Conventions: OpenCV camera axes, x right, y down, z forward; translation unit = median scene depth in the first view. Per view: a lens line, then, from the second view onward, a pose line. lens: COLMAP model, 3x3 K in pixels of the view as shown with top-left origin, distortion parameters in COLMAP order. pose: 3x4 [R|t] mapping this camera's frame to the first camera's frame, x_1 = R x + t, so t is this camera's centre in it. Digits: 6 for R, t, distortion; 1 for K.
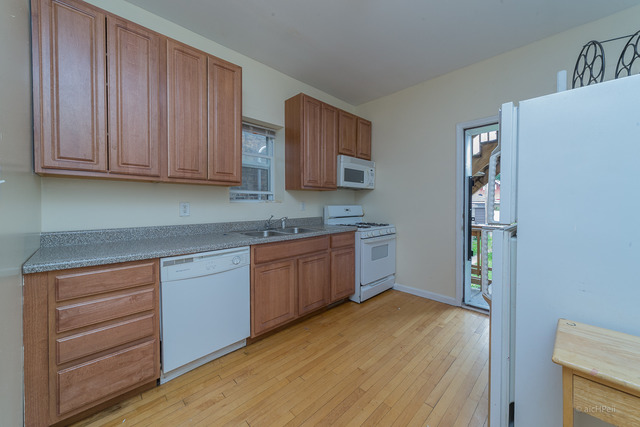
lens RADIAL K [[244.9, 0, 317.1], [0, 244.9, 208.6], [0, 0, 1]] dist [-0.000582, -0.000059]
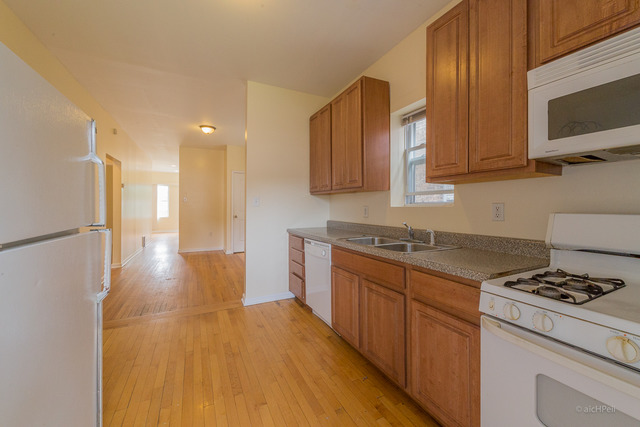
lens RADIAL K [[244.9, 0, 317.1], [0, 244.9, 208.6], [0, 0, 1]] dist [-0.000582, -0.000059]
pose [[-0.306276, 0.005362, -0.951928, 0.655945], [-0.016655, 0.999801, 0.010991, -0.021858], [0.951797, 0.019221, -0.306126, 1.016330]]
